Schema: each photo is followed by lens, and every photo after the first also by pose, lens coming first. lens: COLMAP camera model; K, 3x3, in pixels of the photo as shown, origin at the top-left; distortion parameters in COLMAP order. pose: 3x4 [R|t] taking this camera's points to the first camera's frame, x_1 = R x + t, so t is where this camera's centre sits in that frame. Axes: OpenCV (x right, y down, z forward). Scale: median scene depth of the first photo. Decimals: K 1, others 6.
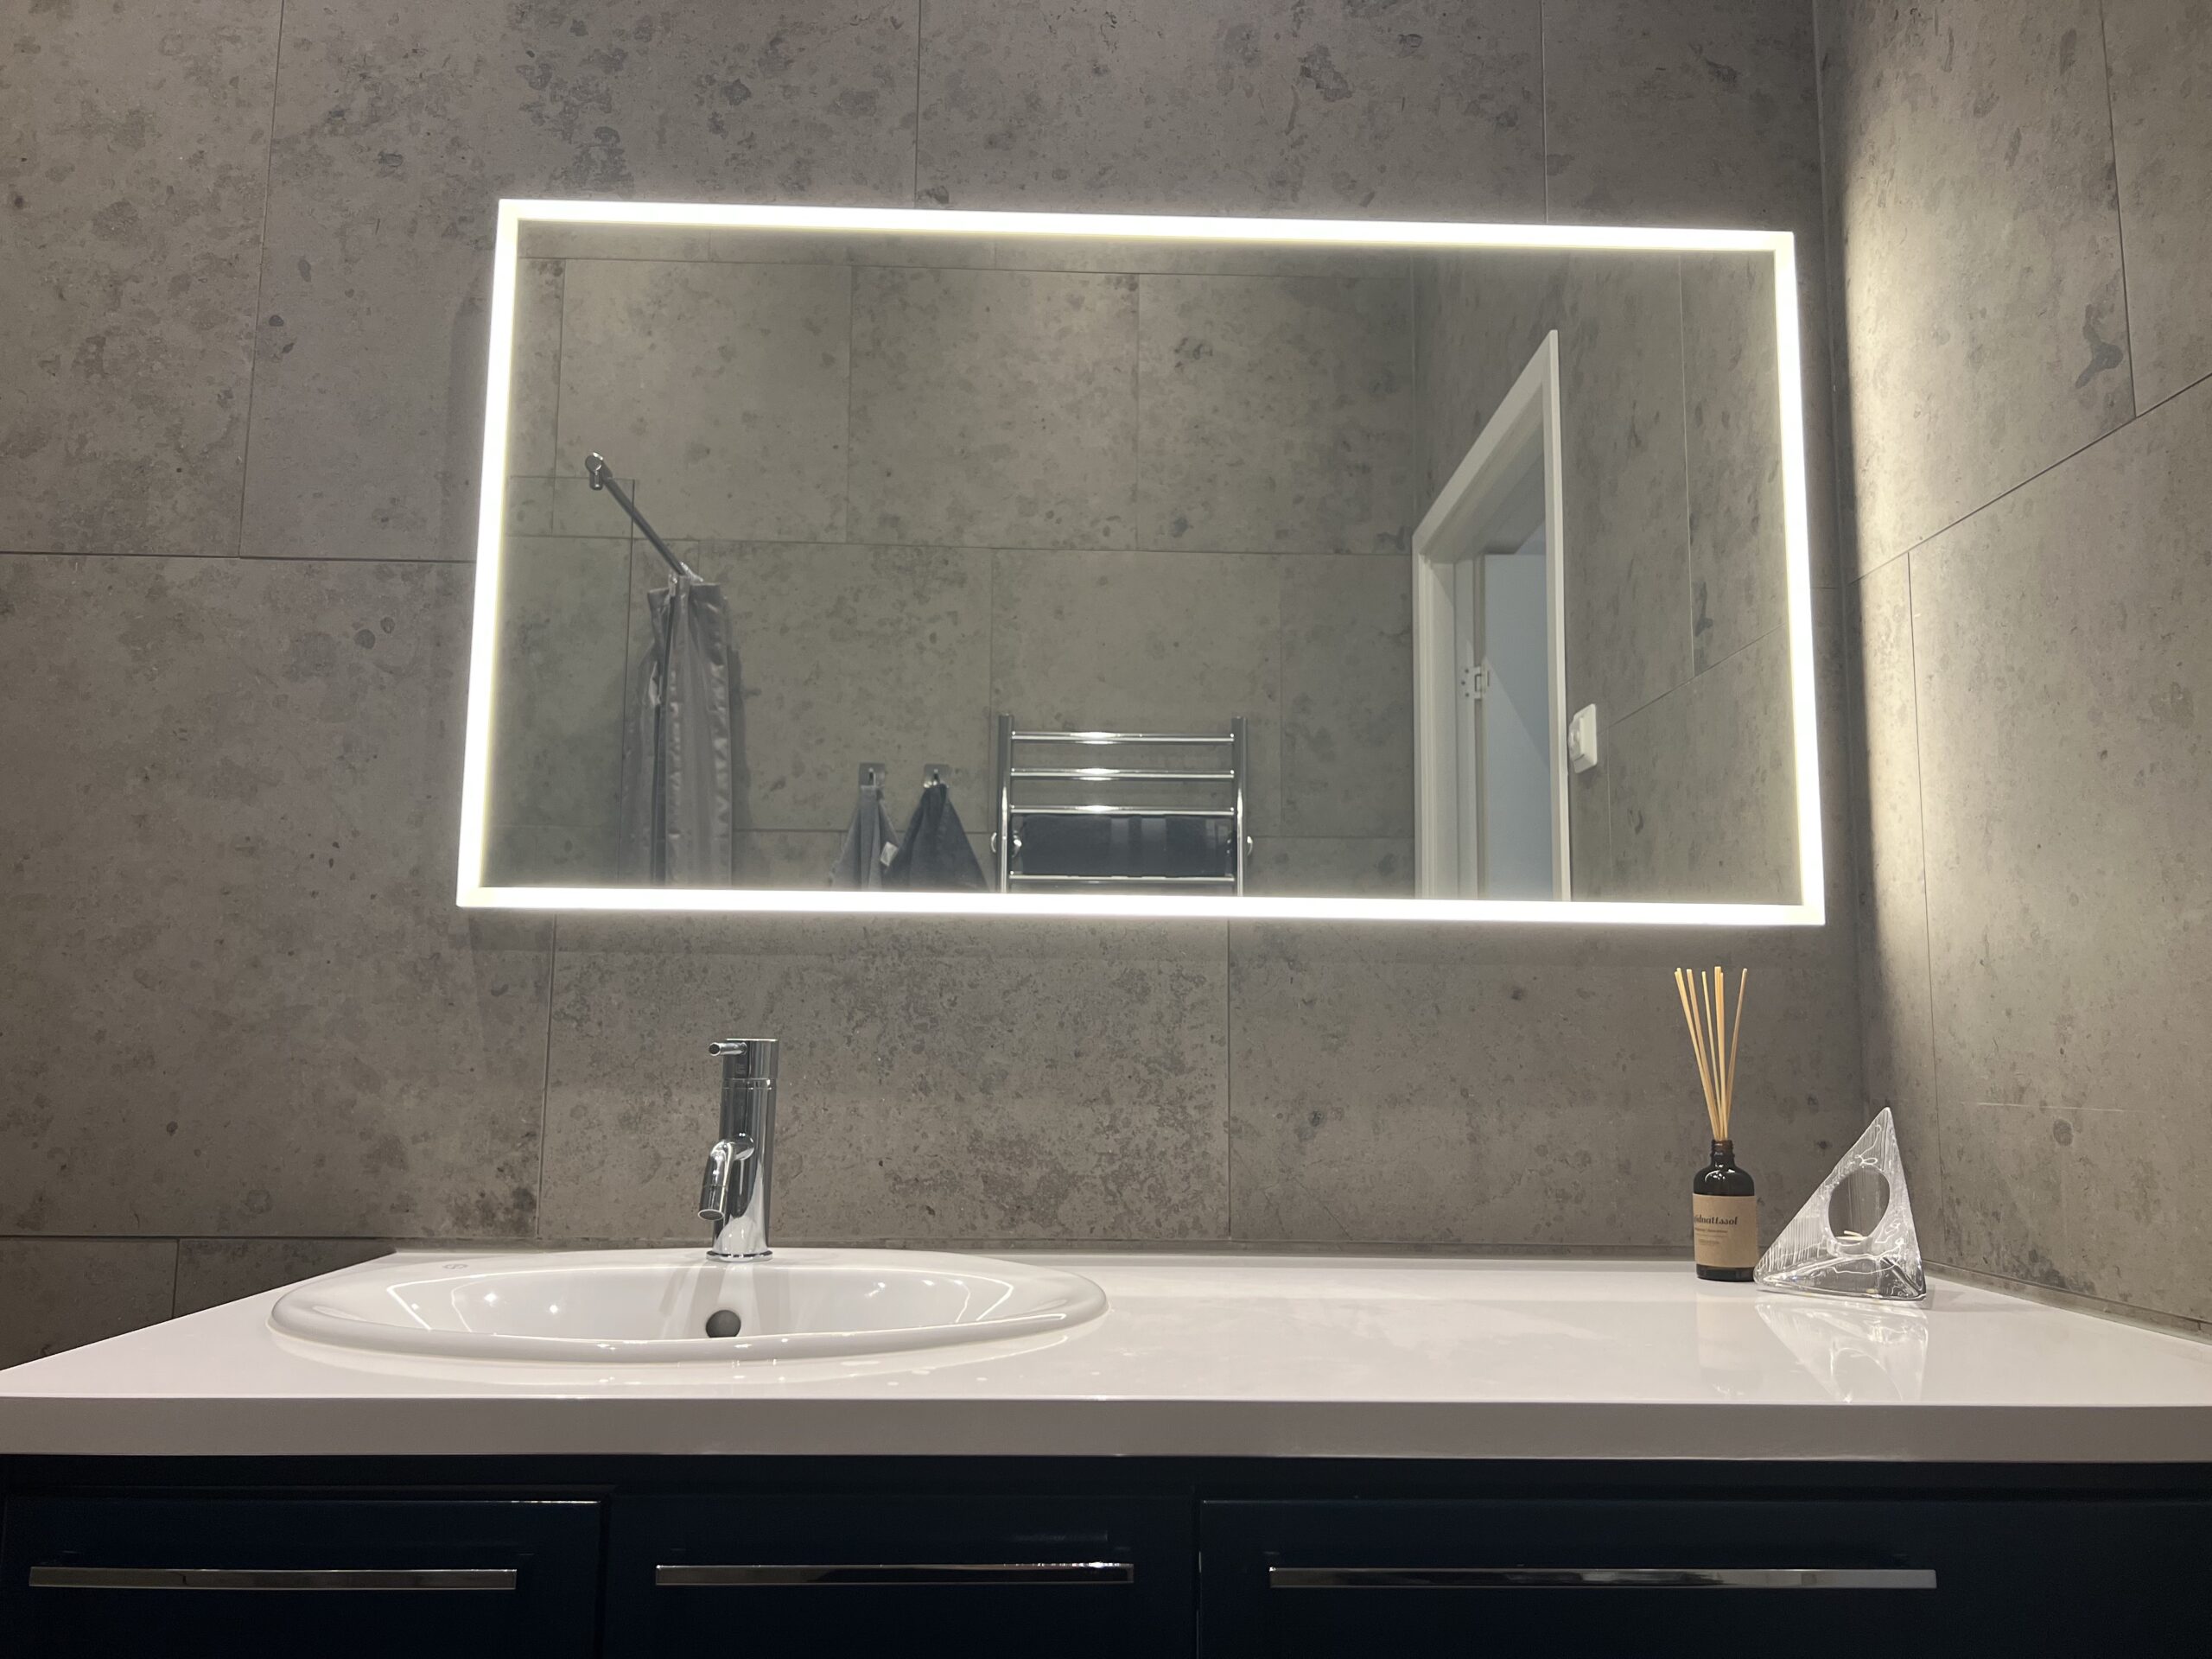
lens RADIAL K [[1645.3, 0, 1112.7], [0, 1645.3, 818.0], [0, 0, 1]] dist [0.091350, -0.121931]
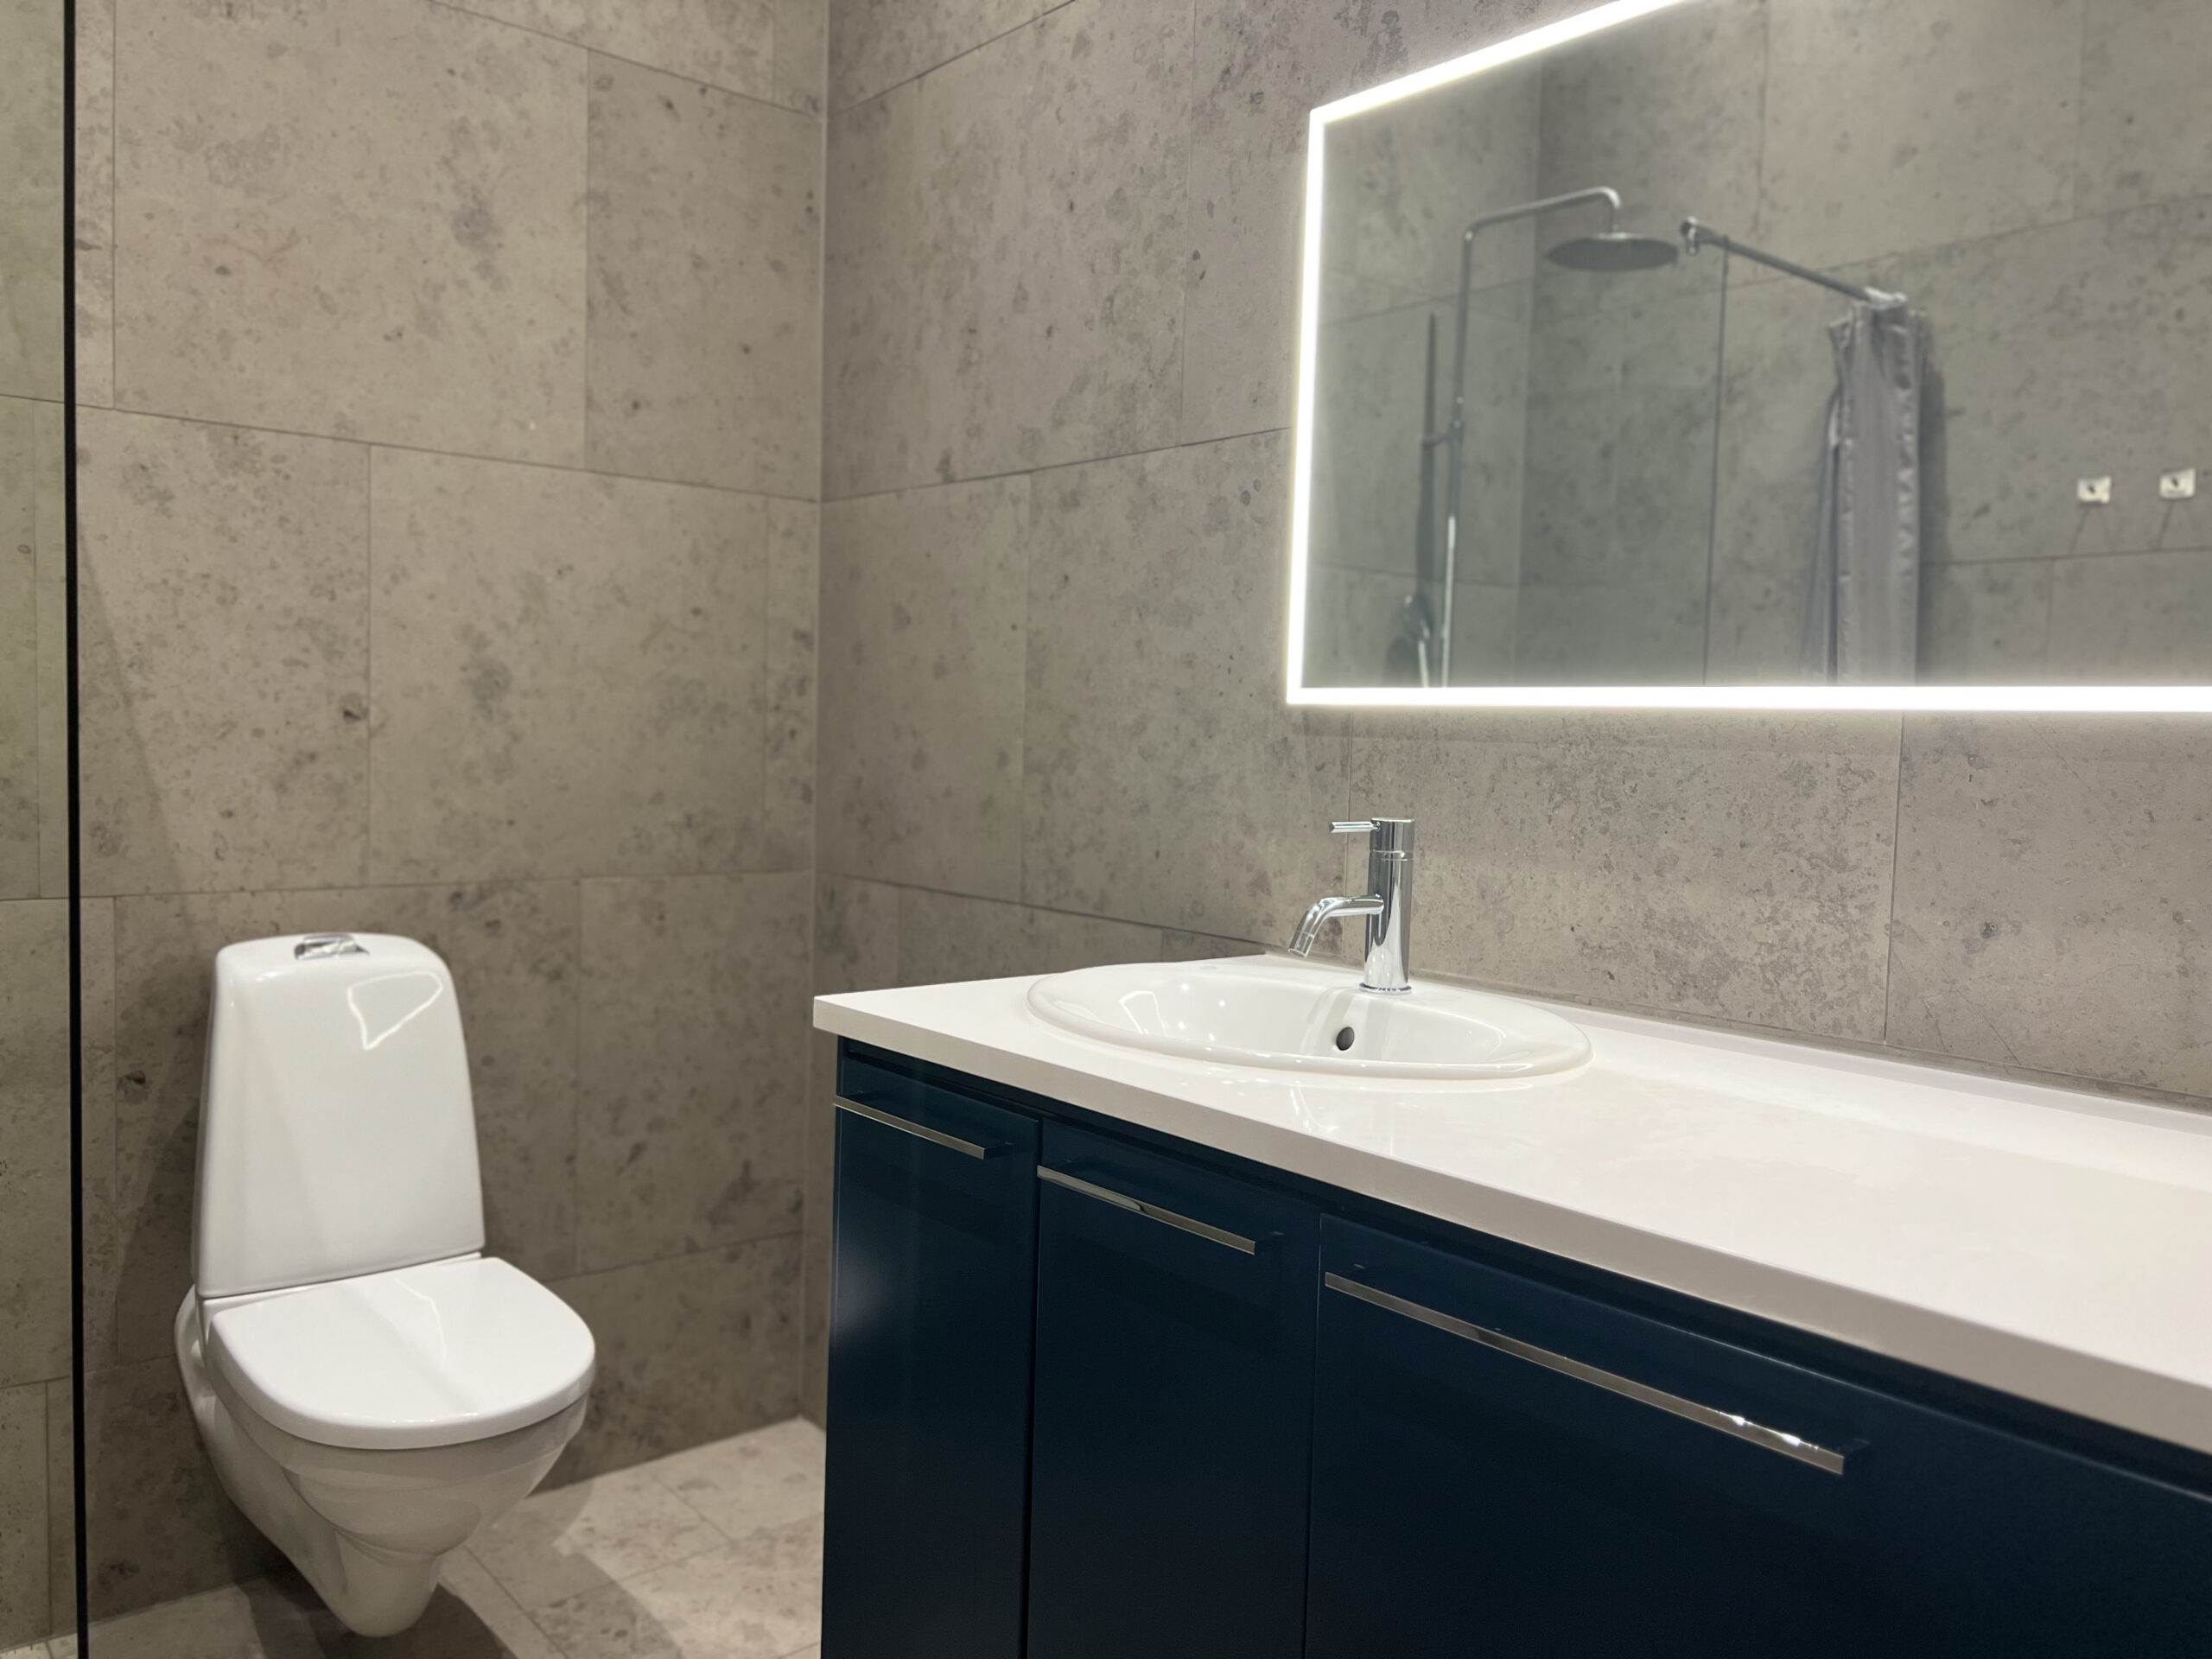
lens RADIAL K [[1633.2, 0, 1106.4], [0, 1633.2, 833.0], [0, 0, 1]] dist [0.033116, -0.059092]
pose [[0.627585, 0.056303, -0.776509, 0.512962], [0.088163, 0.985827, 0.142735, -0.041325], [0.773540, -0.158038, 0.613726, 0.083638]]
